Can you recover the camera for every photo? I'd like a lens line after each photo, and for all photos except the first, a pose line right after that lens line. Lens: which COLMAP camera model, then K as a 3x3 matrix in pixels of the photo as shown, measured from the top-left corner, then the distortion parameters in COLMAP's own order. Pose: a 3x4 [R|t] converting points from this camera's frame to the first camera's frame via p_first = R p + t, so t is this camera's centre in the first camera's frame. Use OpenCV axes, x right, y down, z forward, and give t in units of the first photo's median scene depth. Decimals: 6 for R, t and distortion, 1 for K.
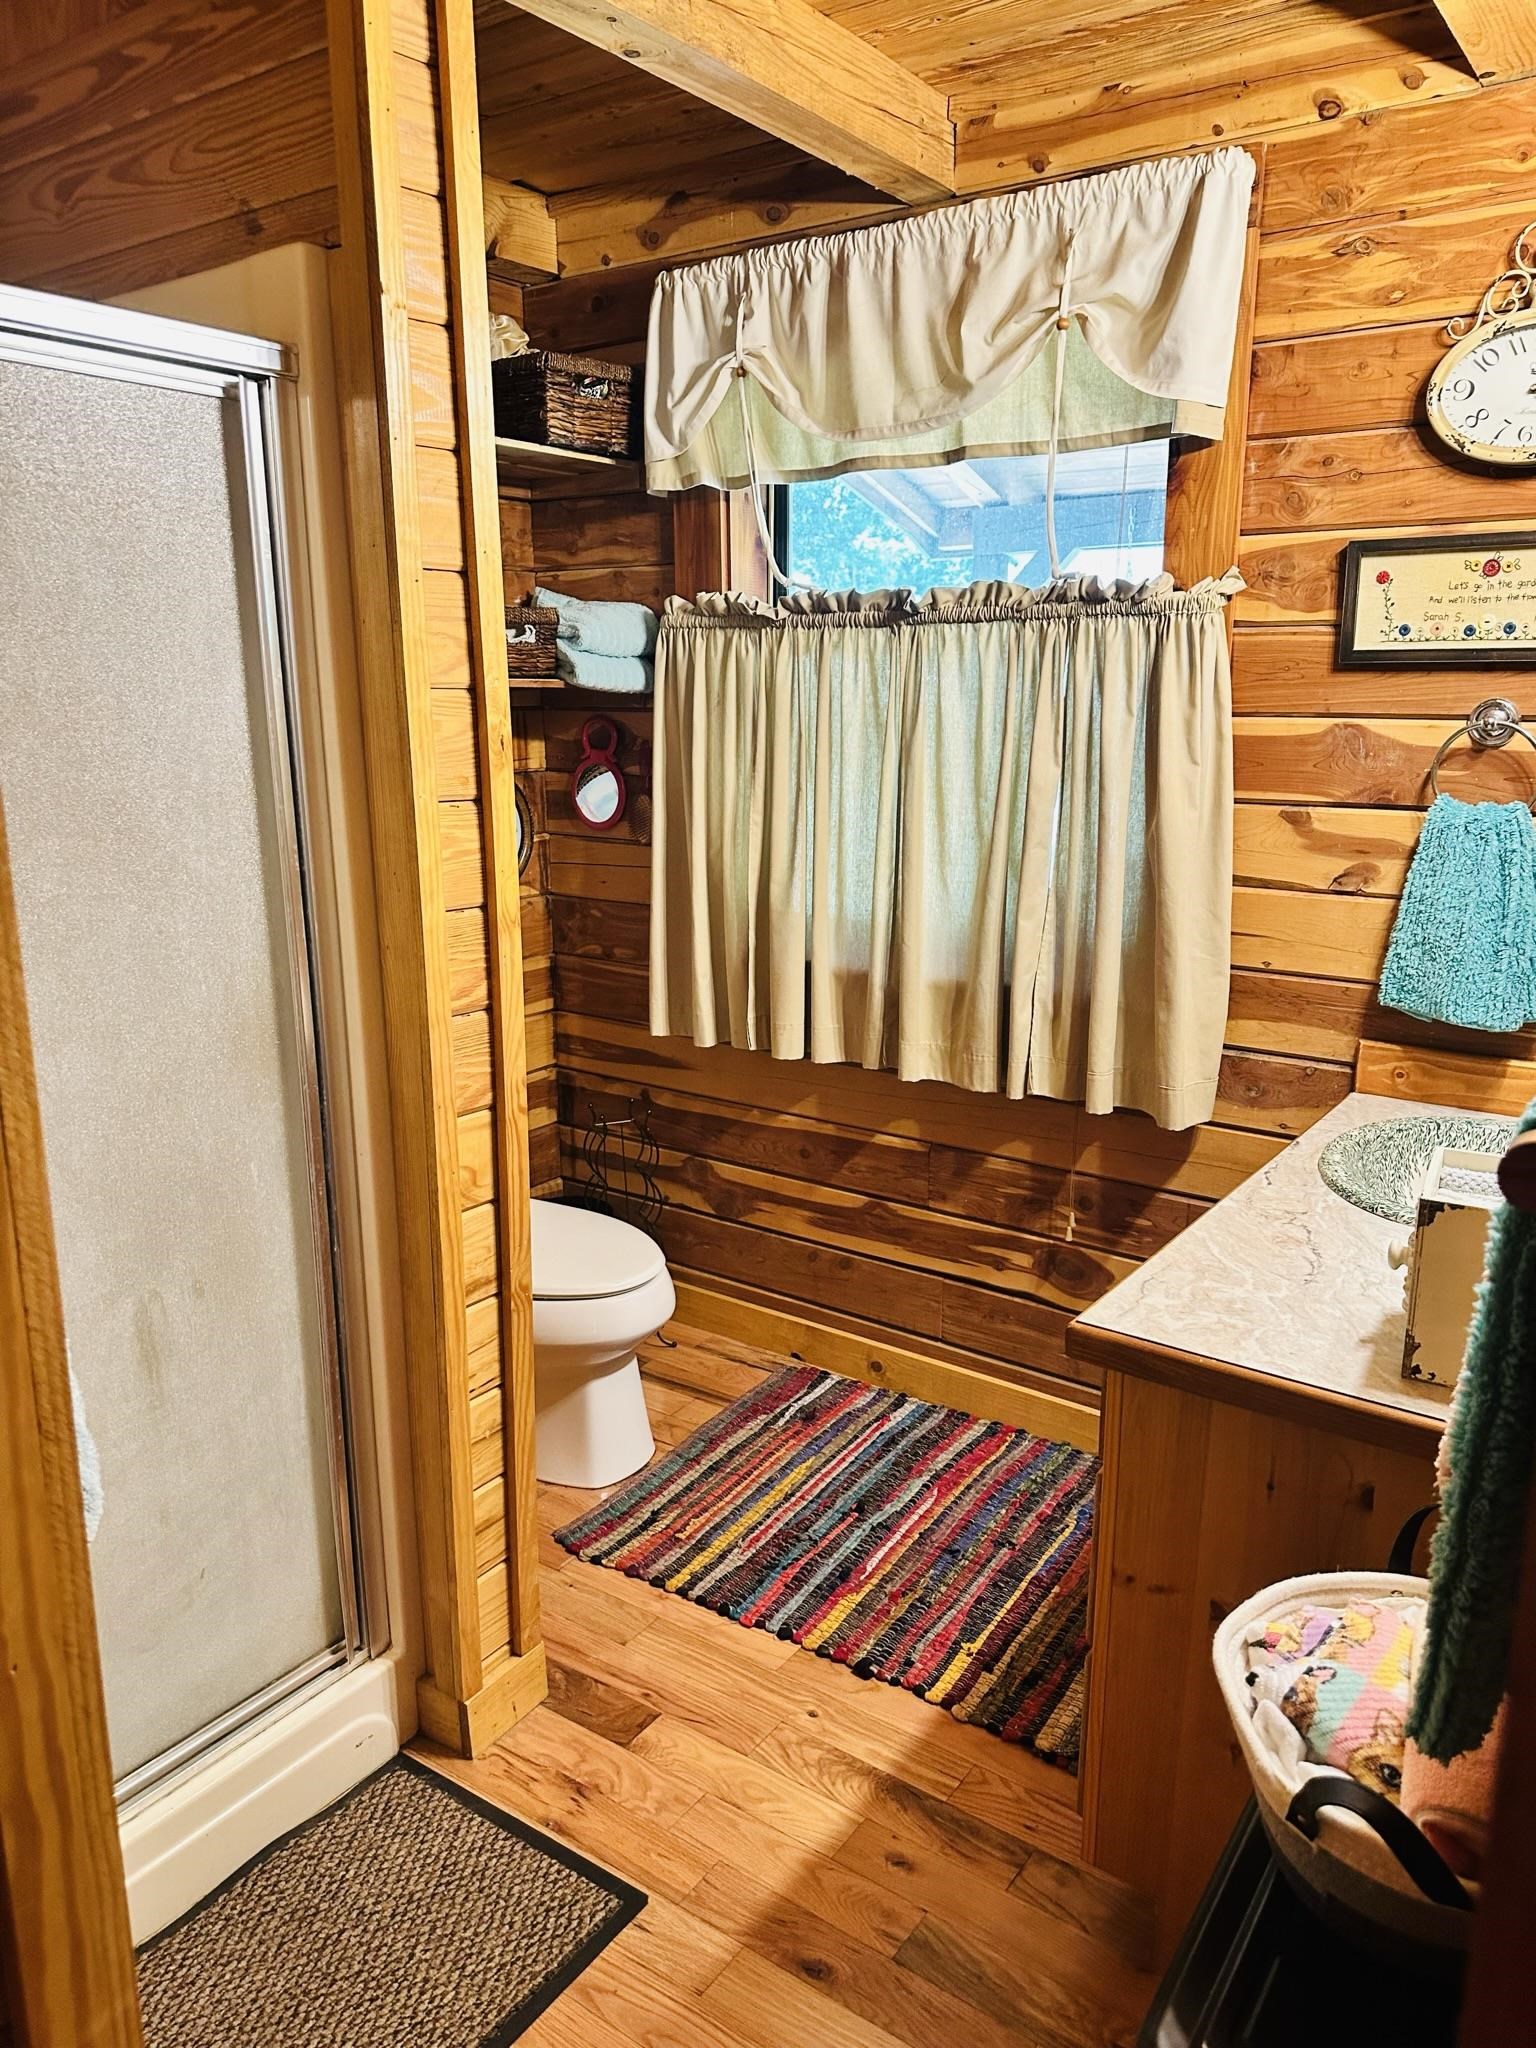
lens RADIAL K [[1453.9, 0, 768.0], [0, 1453.9, 1024.0], [0, 0, 1]] dist [0.047526, -0.054861]
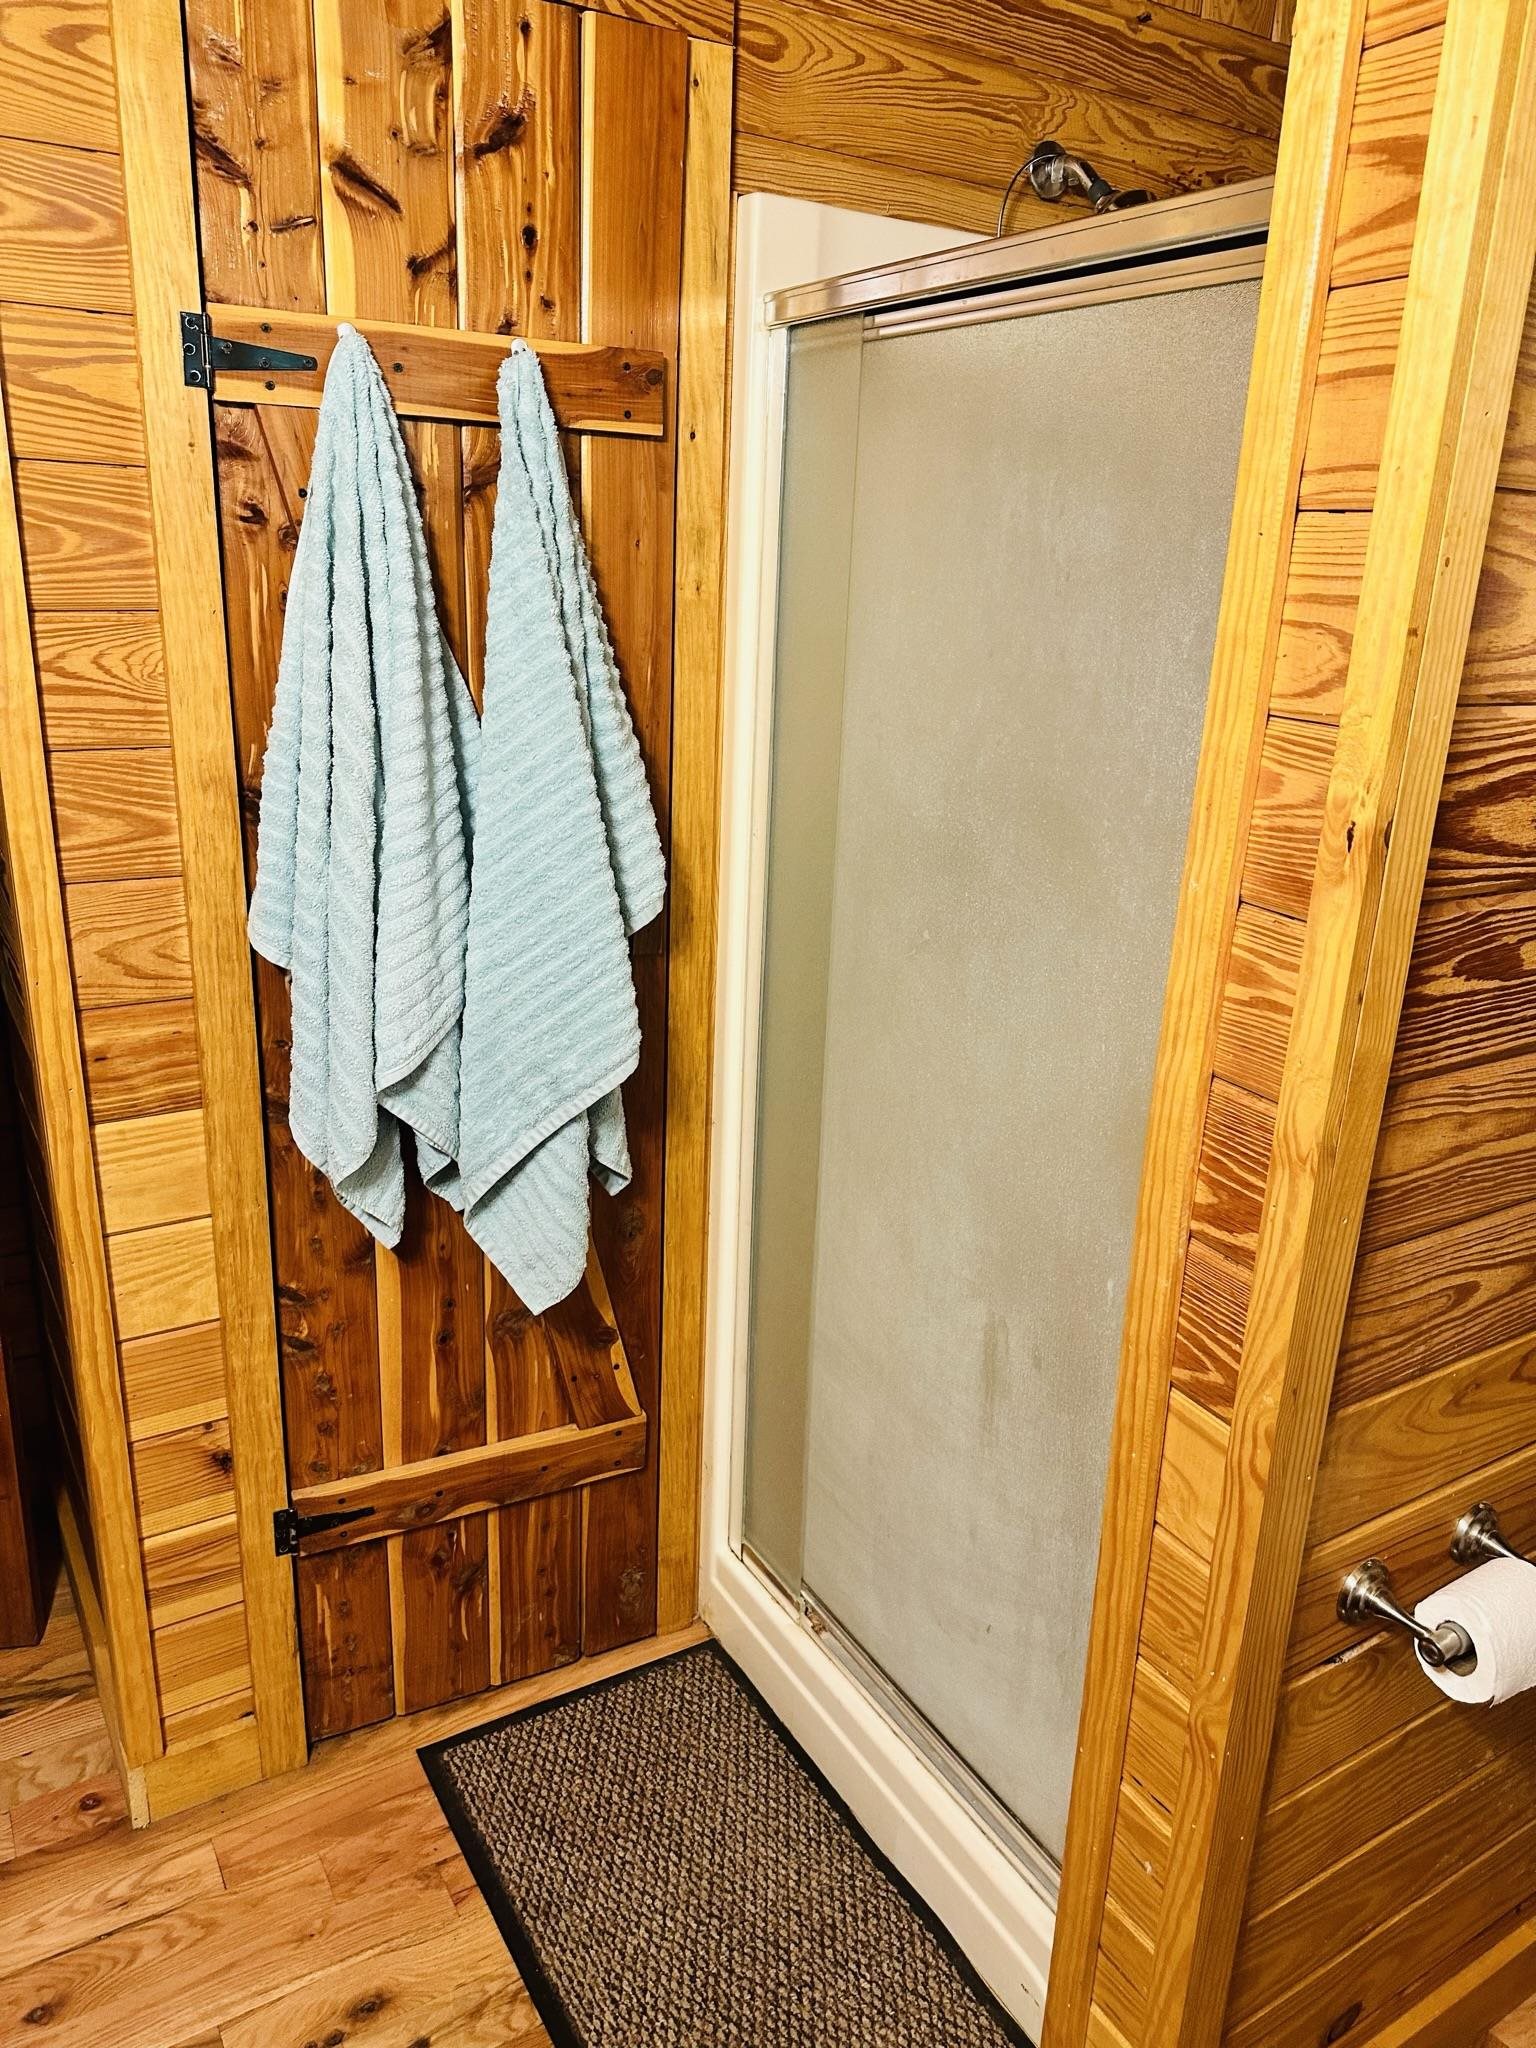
lens RADIAL K [[1453.9, 0, 768.0], [0, 1453.9, 1024.0], [0, 0, 1]] dist [0.047526, -0.054861]
pose [[-0.393352, 0.271281, -0.878454, 0.403299], [-0.242978, 0.890831, 0.383903, -0.304976], [0.886700, 0.364453, -0.284495, 1.059912]]
